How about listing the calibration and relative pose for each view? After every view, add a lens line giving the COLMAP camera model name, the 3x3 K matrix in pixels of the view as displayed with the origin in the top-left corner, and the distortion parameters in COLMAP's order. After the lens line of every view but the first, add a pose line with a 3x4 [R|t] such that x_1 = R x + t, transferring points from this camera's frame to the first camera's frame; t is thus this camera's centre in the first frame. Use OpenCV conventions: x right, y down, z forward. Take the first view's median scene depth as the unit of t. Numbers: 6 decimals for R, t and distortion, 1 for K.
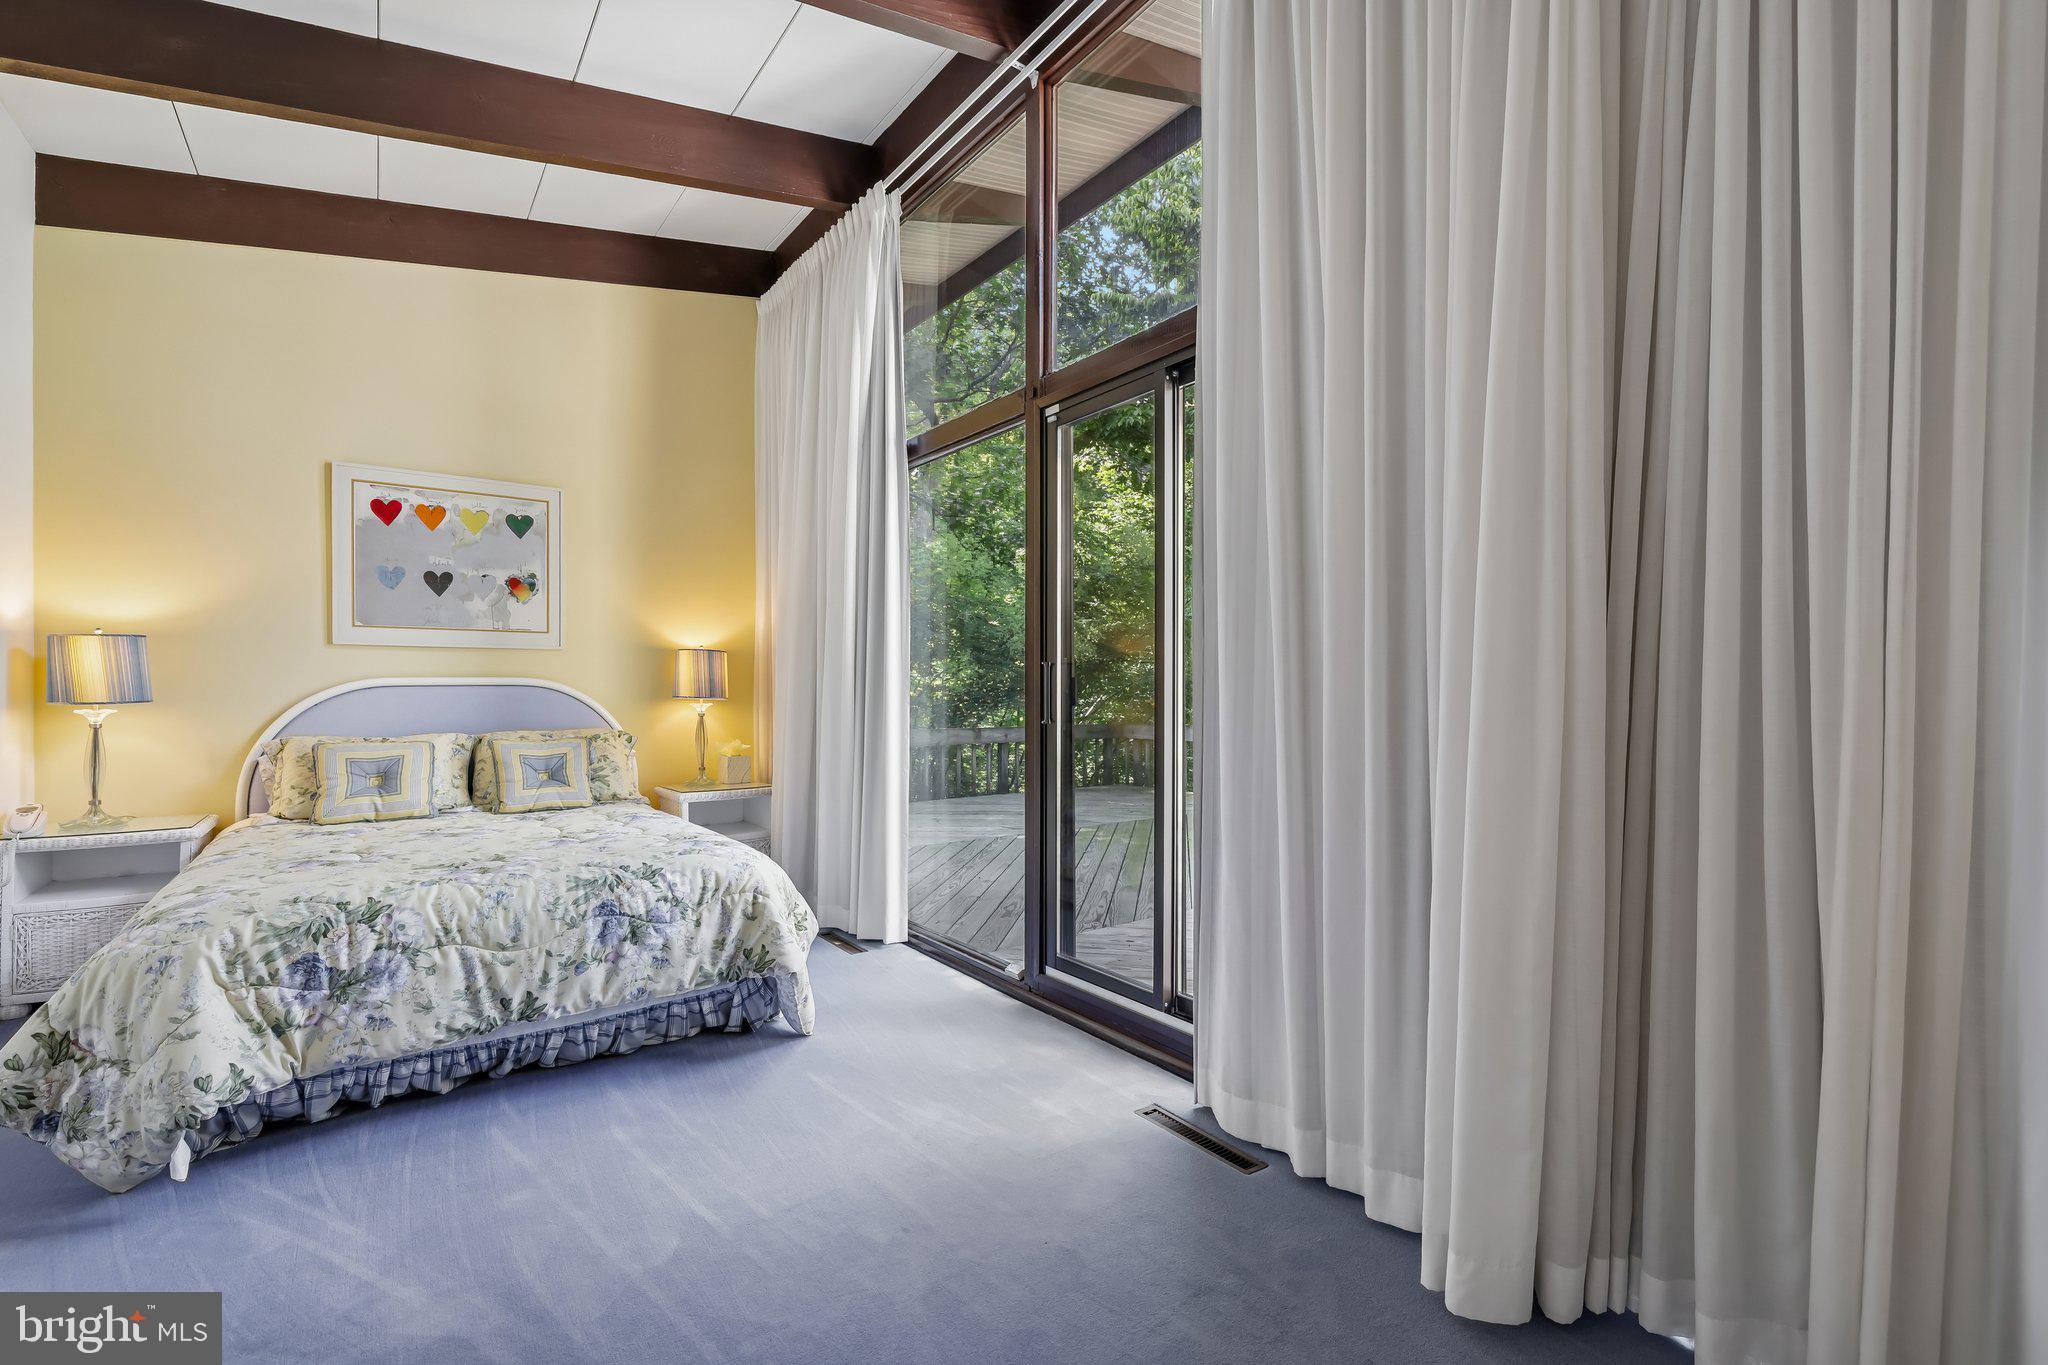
lens RADIAL K [[869.0, 0, 1024.0], [0, 869.0, 682.5], [0, 0, 1]] dist [-0.001284, -0.000223]
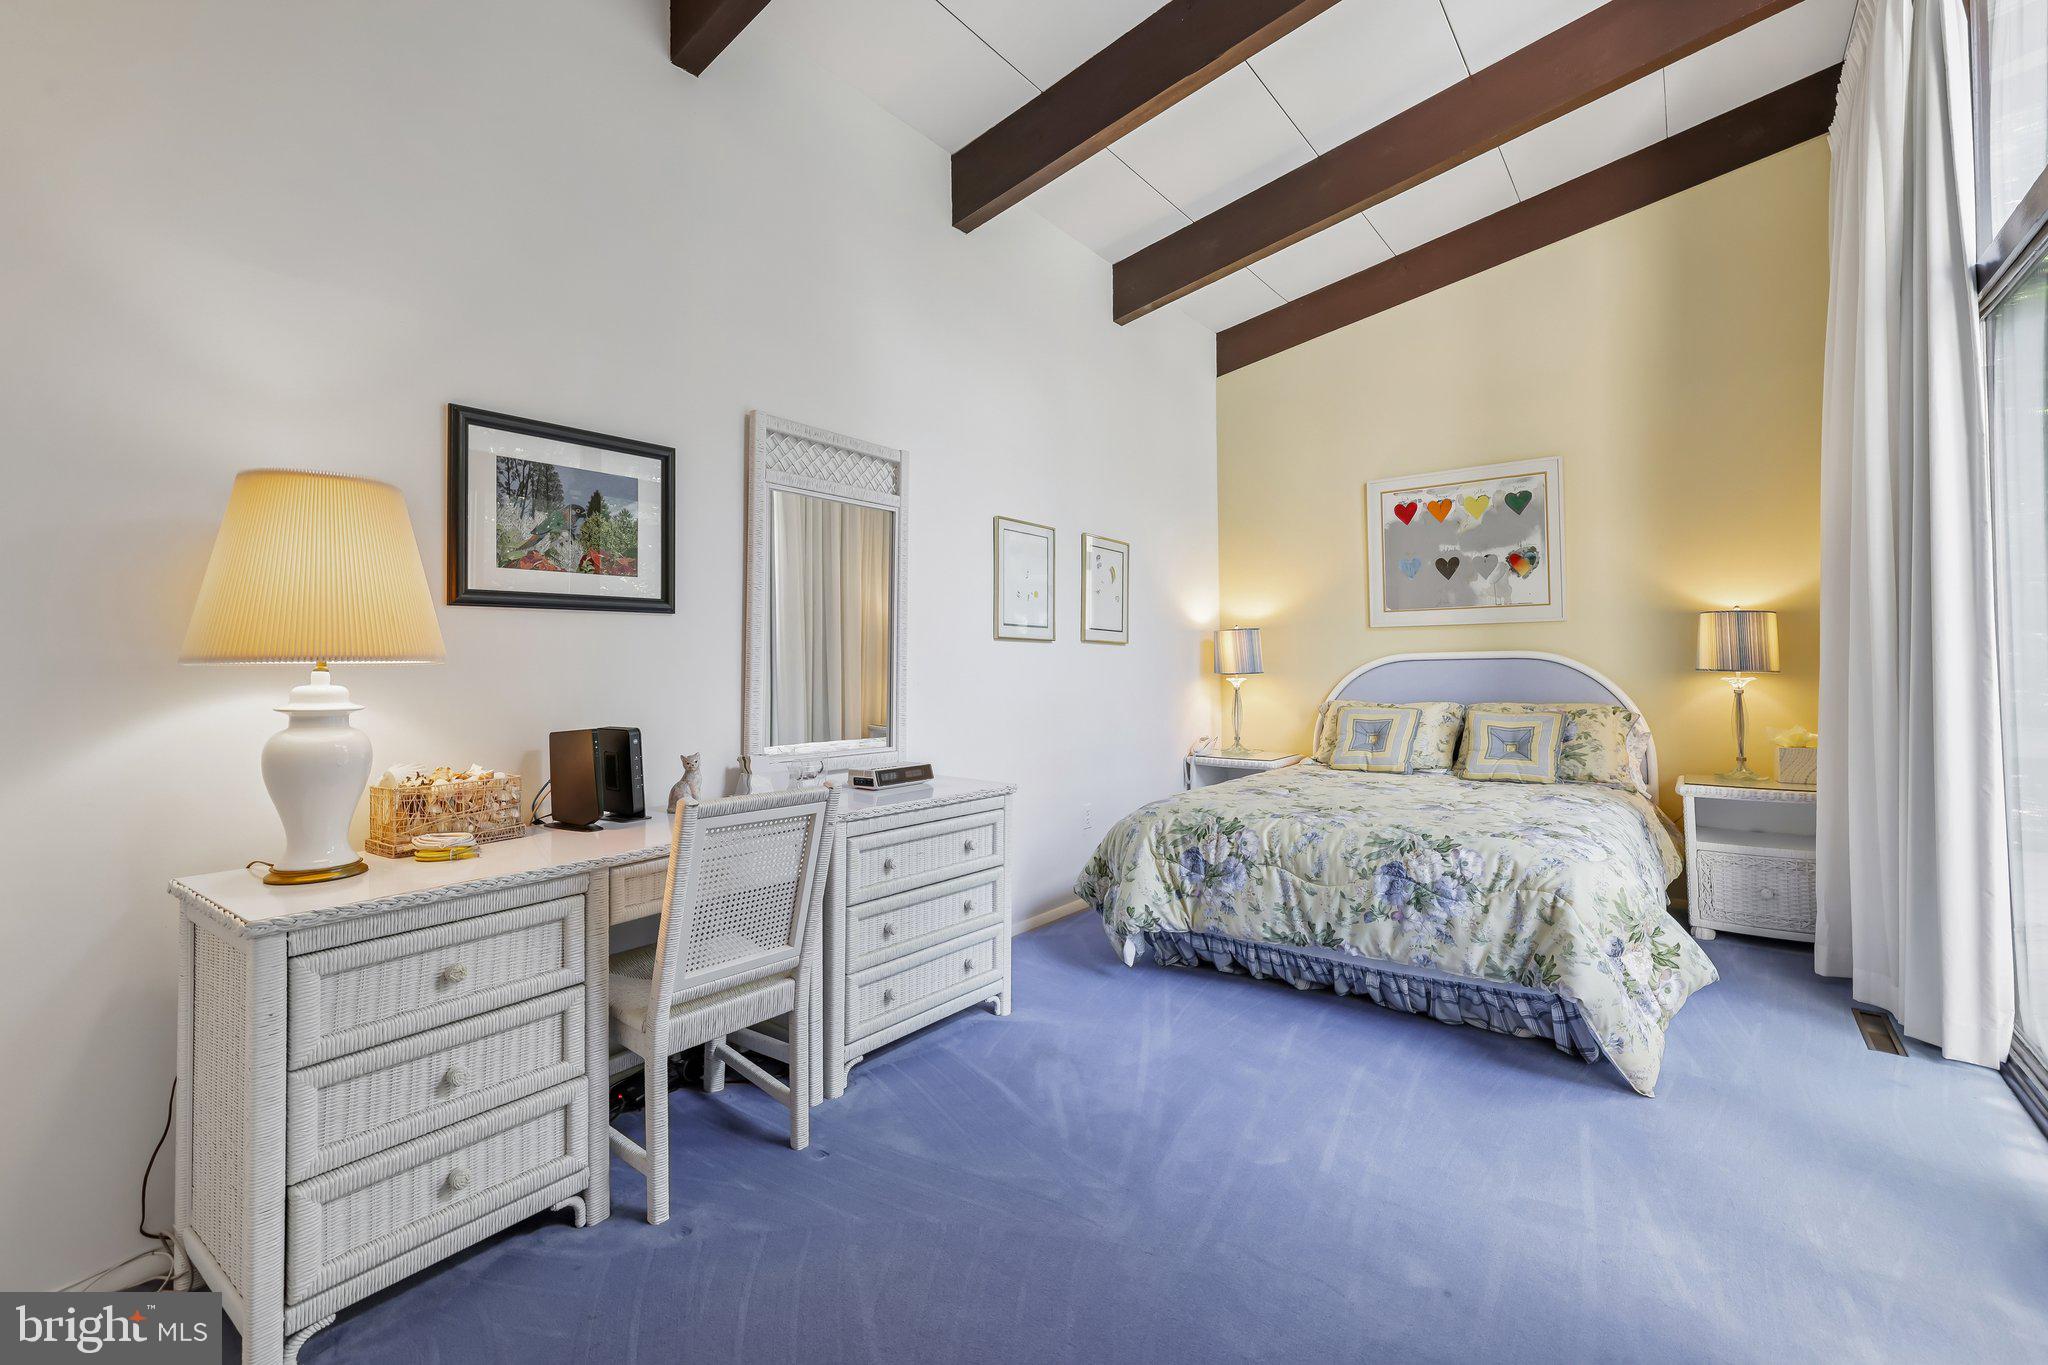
lens RADIAL K [[887.6, 0, 1027.1], [0, 887.6, 635.2], [0, 0, 1]] dist [0.001448, 0.000334]
pose [[0.280121, -0.035856, -0.959295, 0.431097], [0.017103, 0.999330, -0.032358, 0.000151], [0.959812, -0.007342, 0.280547, 0.250736]]
